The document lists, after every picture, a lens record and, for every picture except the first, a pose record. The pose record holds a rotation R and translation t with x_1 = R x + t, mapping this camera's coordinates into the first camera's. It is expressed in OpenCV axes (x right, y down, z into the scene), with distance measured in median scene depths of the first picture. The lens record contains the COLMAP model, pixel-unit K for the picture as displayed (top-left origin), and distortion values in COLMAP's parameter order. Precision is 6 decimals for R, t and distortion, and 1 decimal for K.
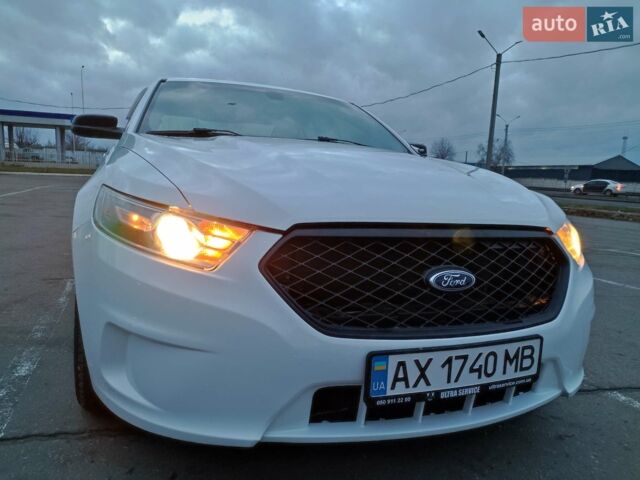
lens RADIAL K [[490.8, 0, 322.9], [0, 490.8, 246.3], [0, 0, 1]] dist [0.071949, -0.060827]
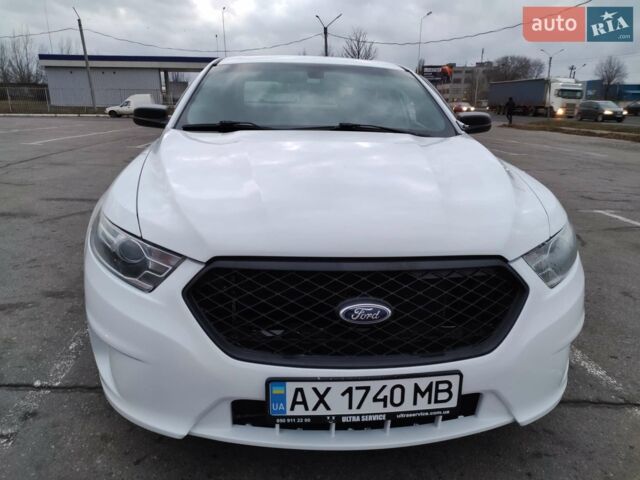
lens RADIAL K [[490.8, 0, 322.9], [0, 490.8, 246.3], [0, 0, 1]] dist [0.071949, -0.060827]
pose [[0.959619, 0.054407, -0.275992, 0.466004], [-0.016144, 0.990153, 0.139058, -0.217591], [0.280840, -0.128987, 0.951048, 0.011284]]
